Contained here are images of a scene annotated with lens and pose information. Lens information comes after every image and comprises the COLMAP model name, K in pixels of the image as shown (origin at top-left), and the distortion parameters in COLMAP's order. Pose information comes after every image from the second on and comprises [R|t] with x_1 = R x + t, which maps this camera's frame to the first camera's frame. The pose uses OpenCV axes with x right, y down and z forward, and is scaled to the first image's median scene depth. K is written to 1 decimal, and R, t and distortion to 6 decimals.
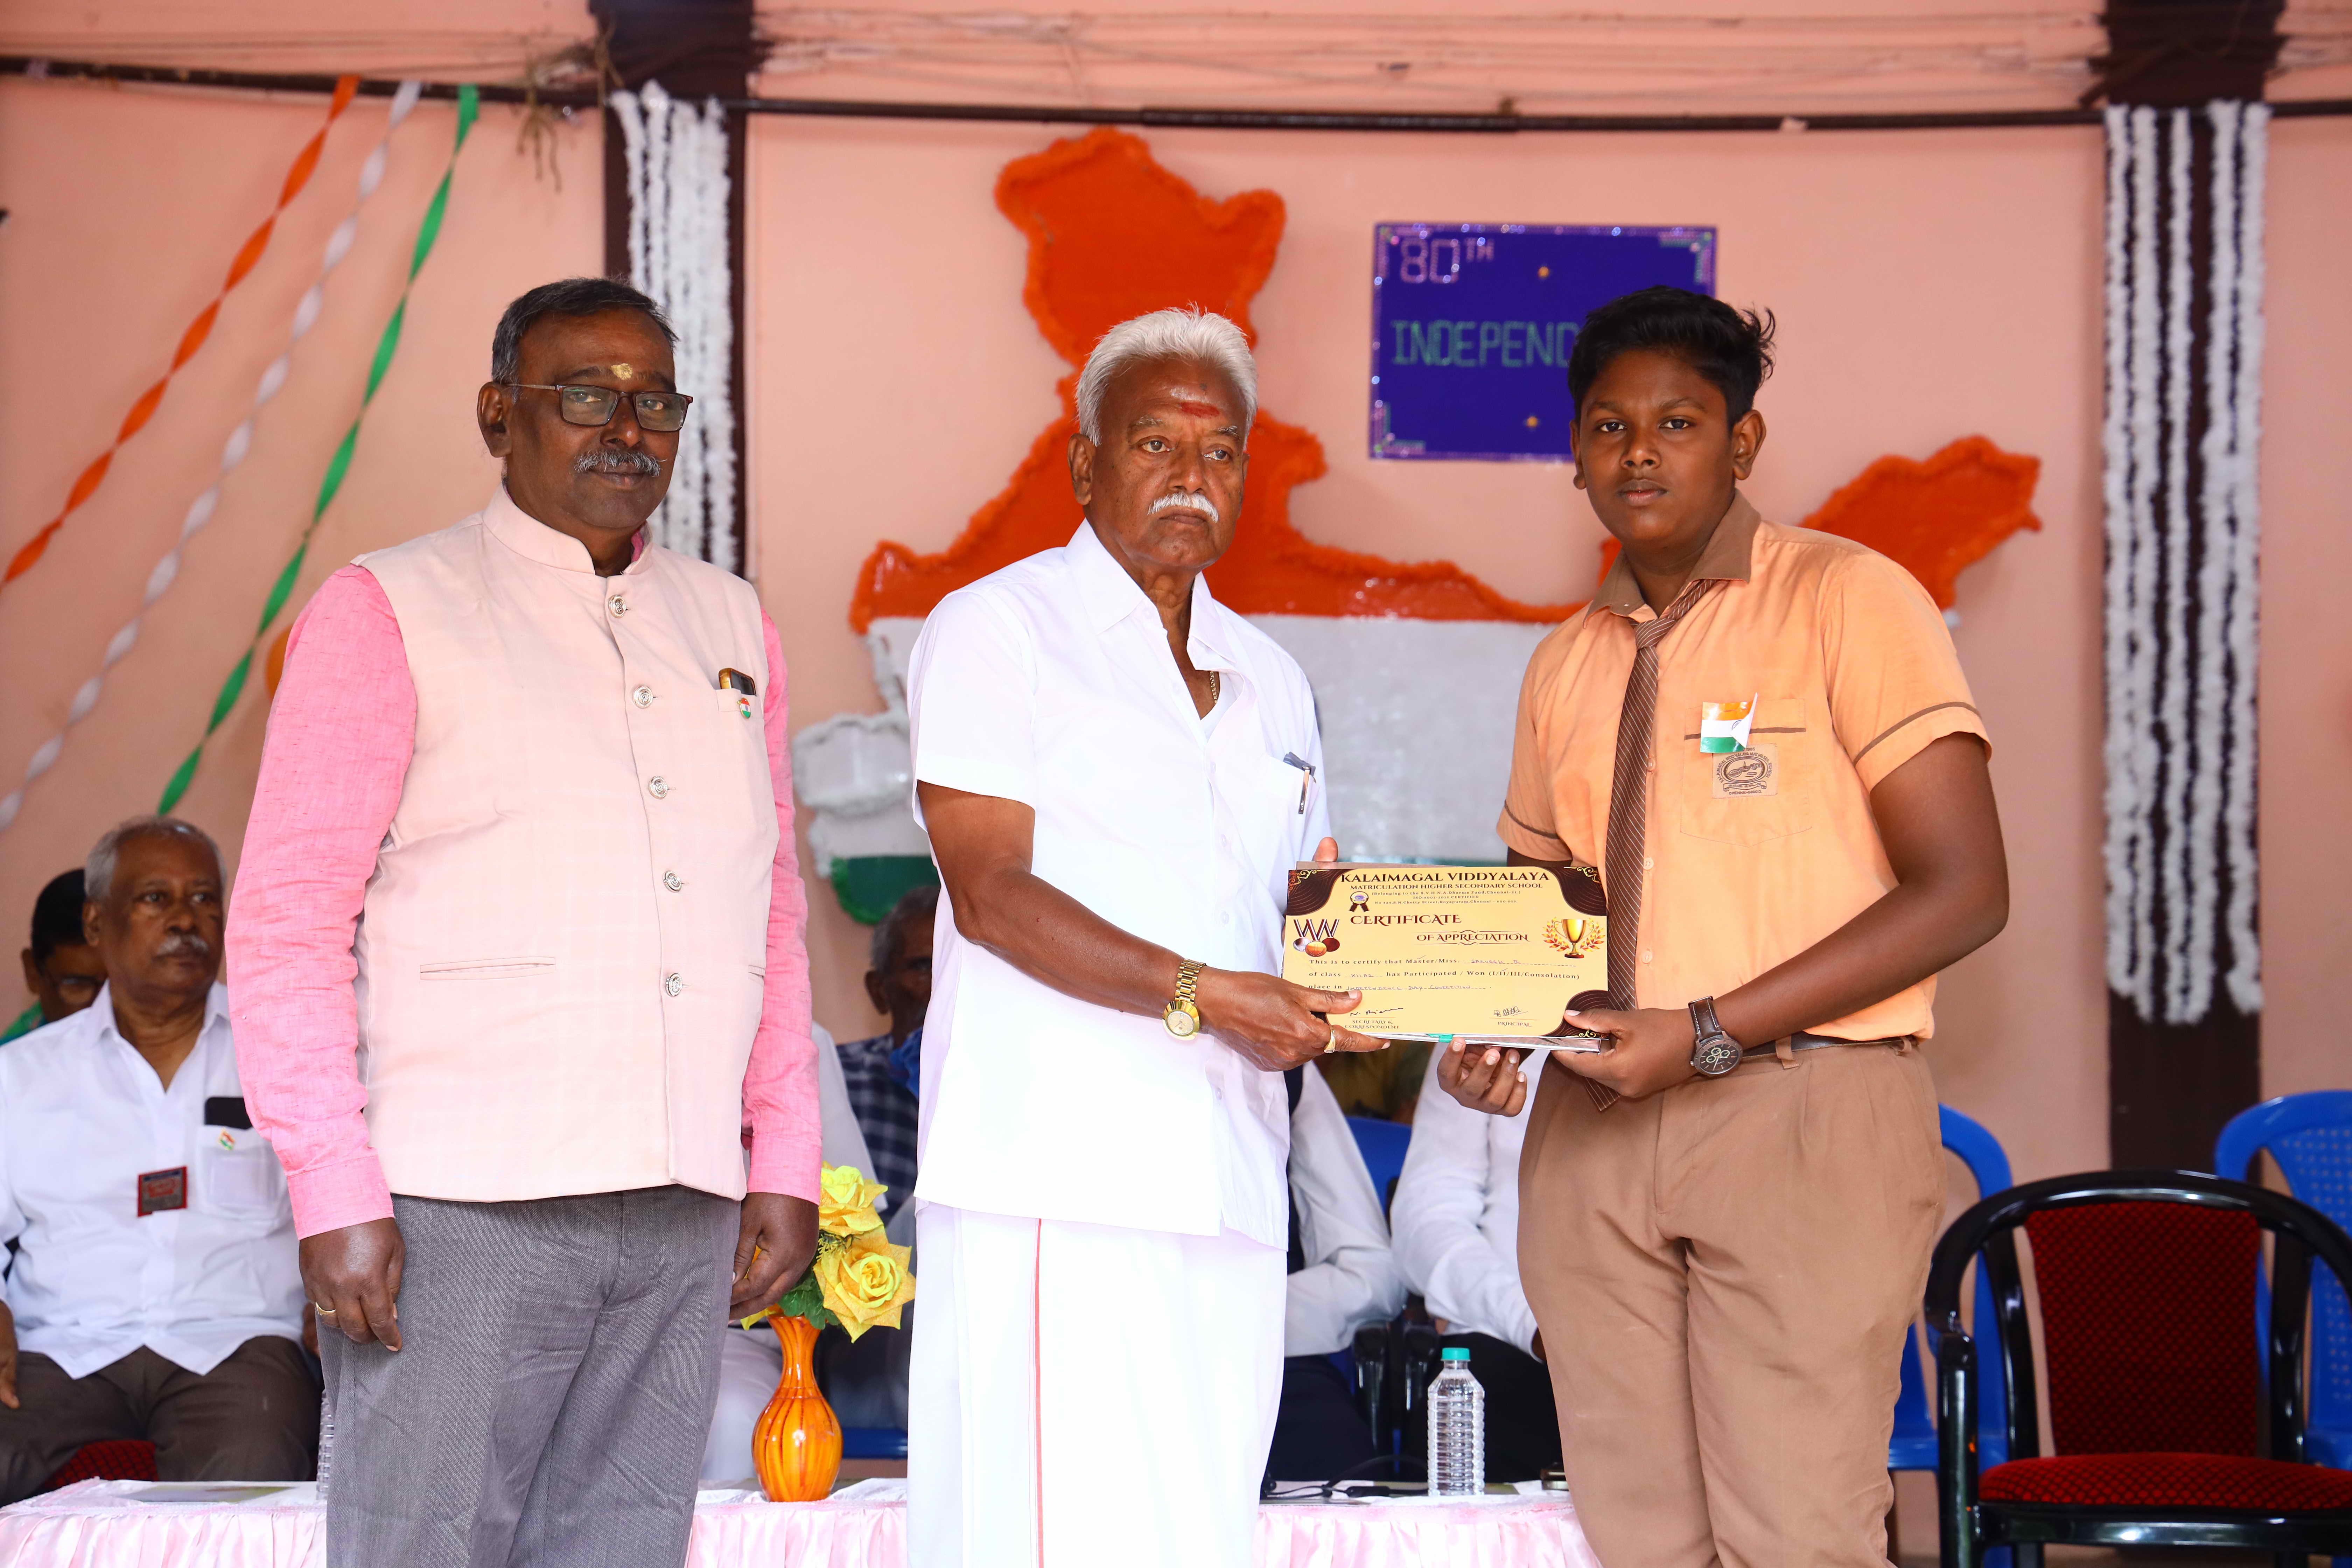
lens RADIAL K [[5005.1, 0, 1178.7], [0, 5005.1, 792.7], [0, 0, 1]] dist [0.373611, 0.000000]
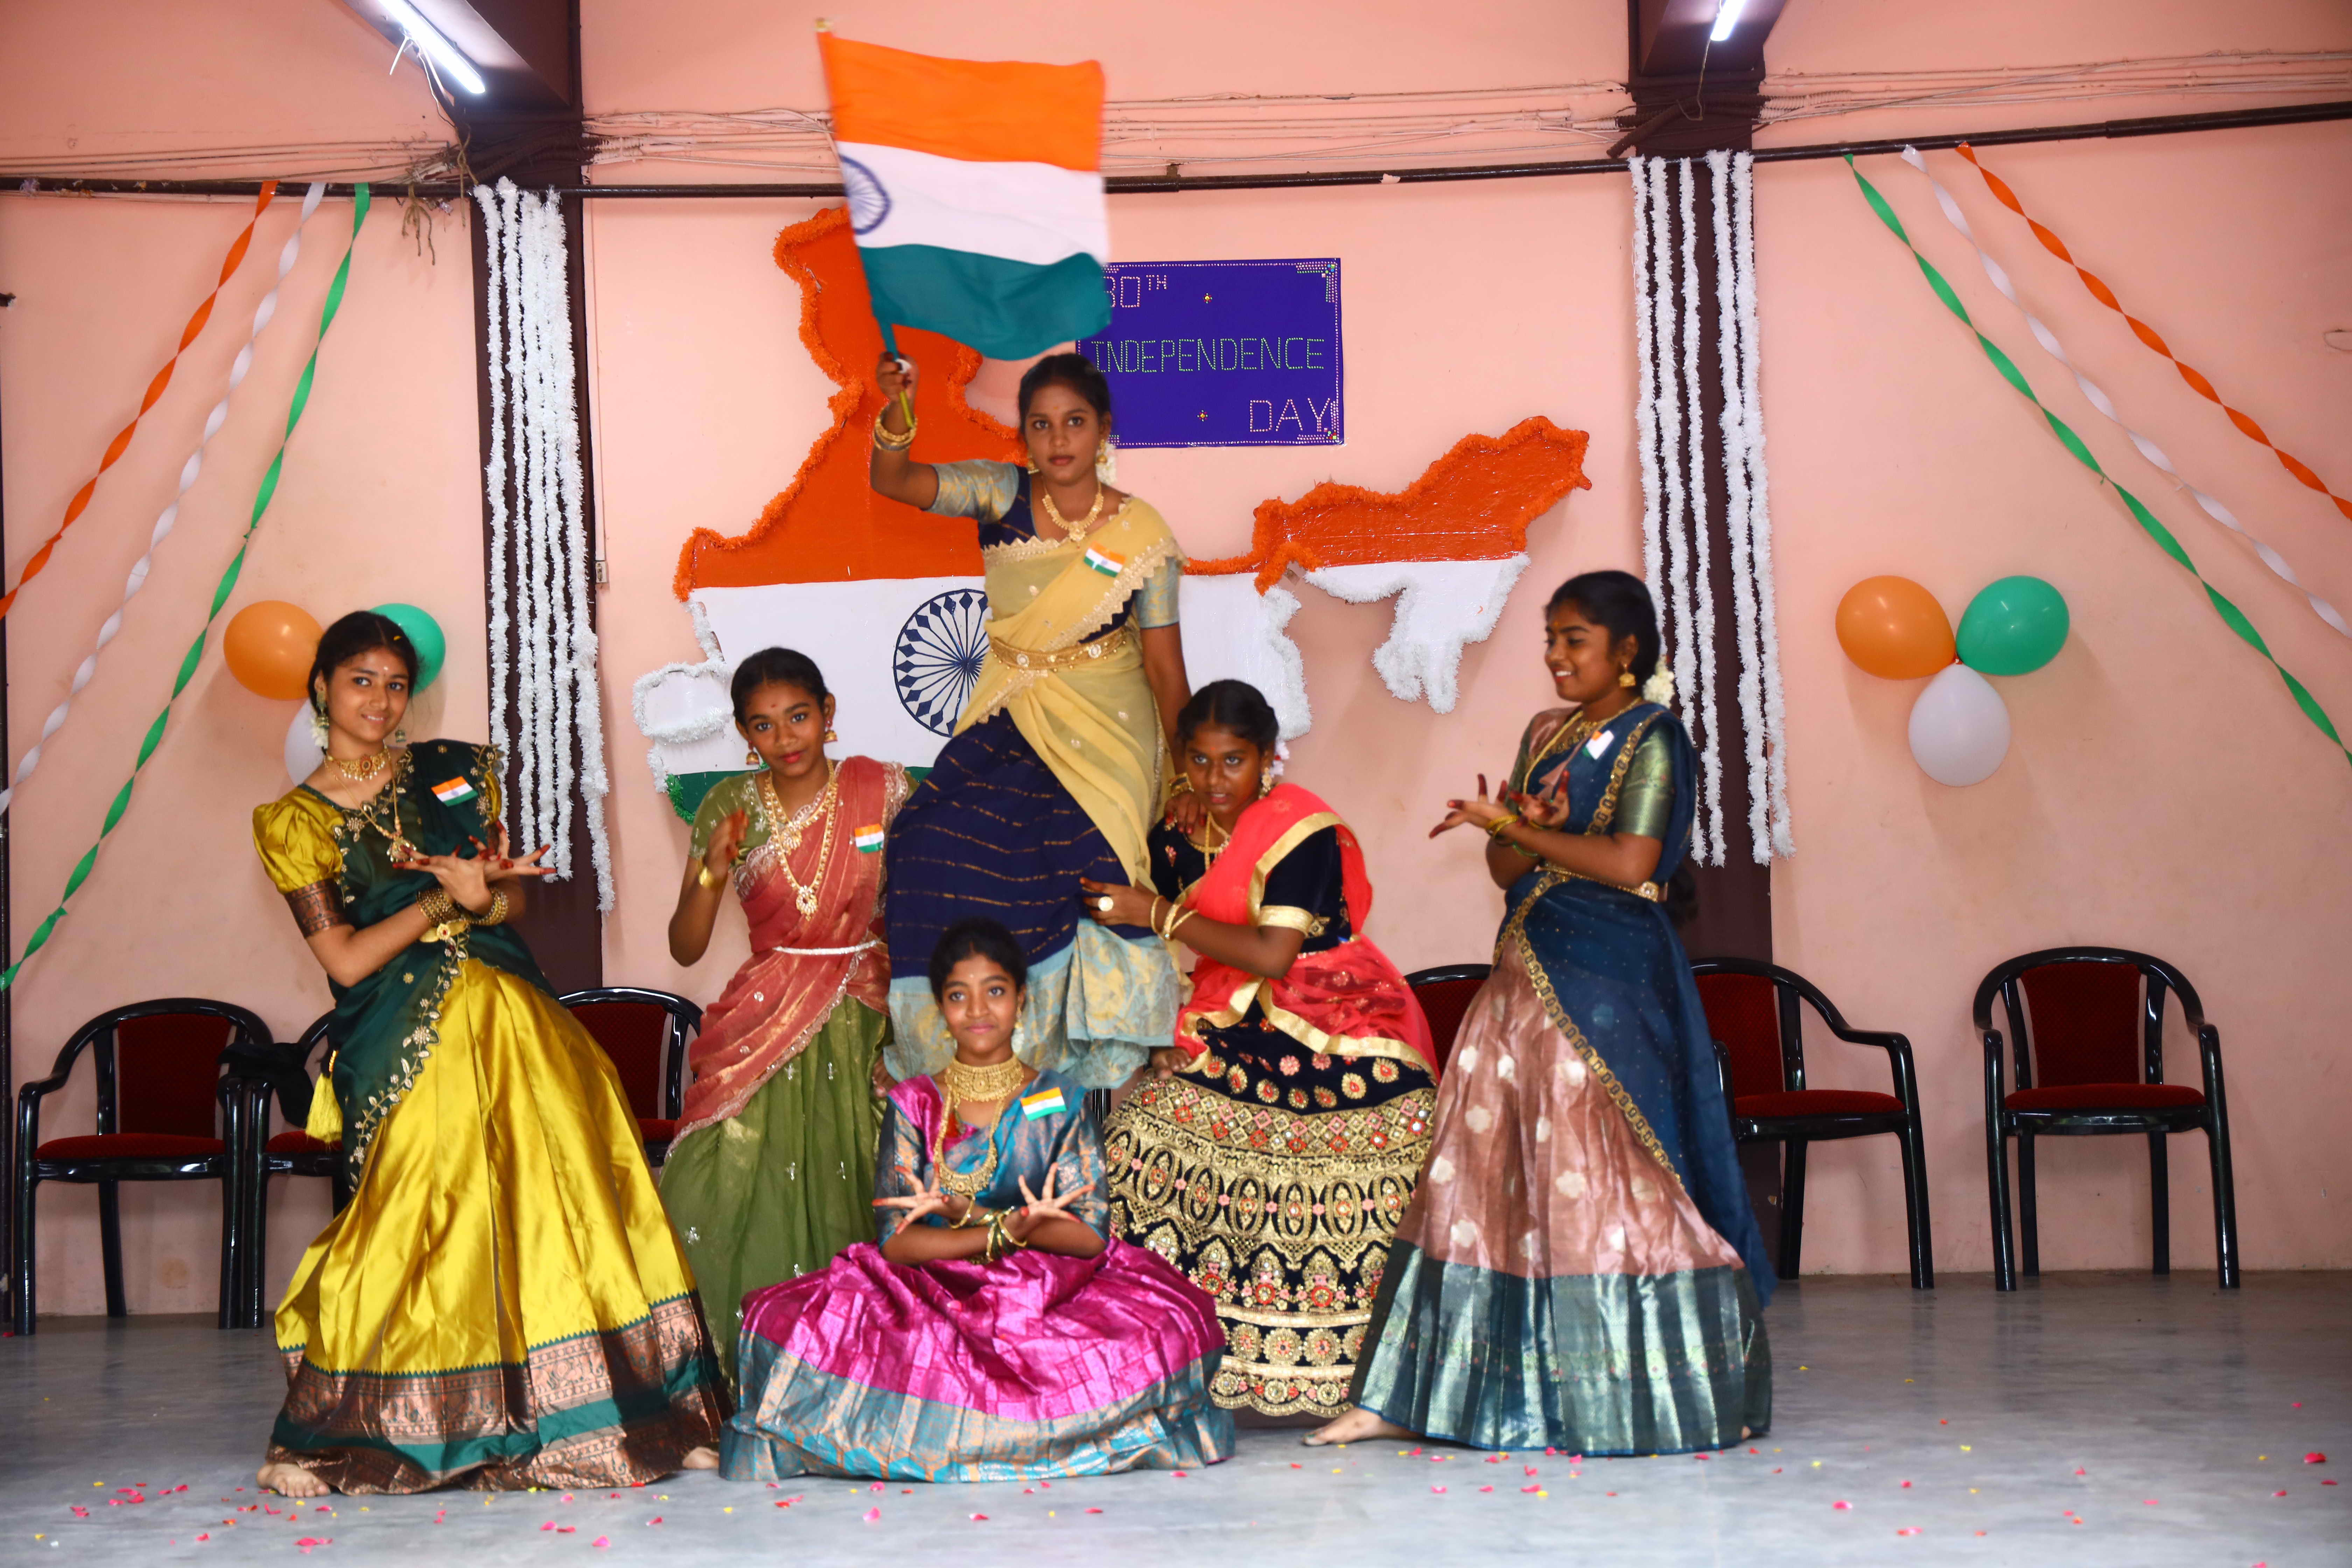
lens RADIAL K [[5005.1, 0, 1211.3], [0, 5005.1, 793.2], [0, 0, 1]] dist [0.373611, 0.000000]
pose [[0.998590, -0.036142, -0.038871, 0.119253], [0.037088, 0.999026, 0.023907, -0.008163], [0.037969, -0.025315, 0.998958, -0.280925]]
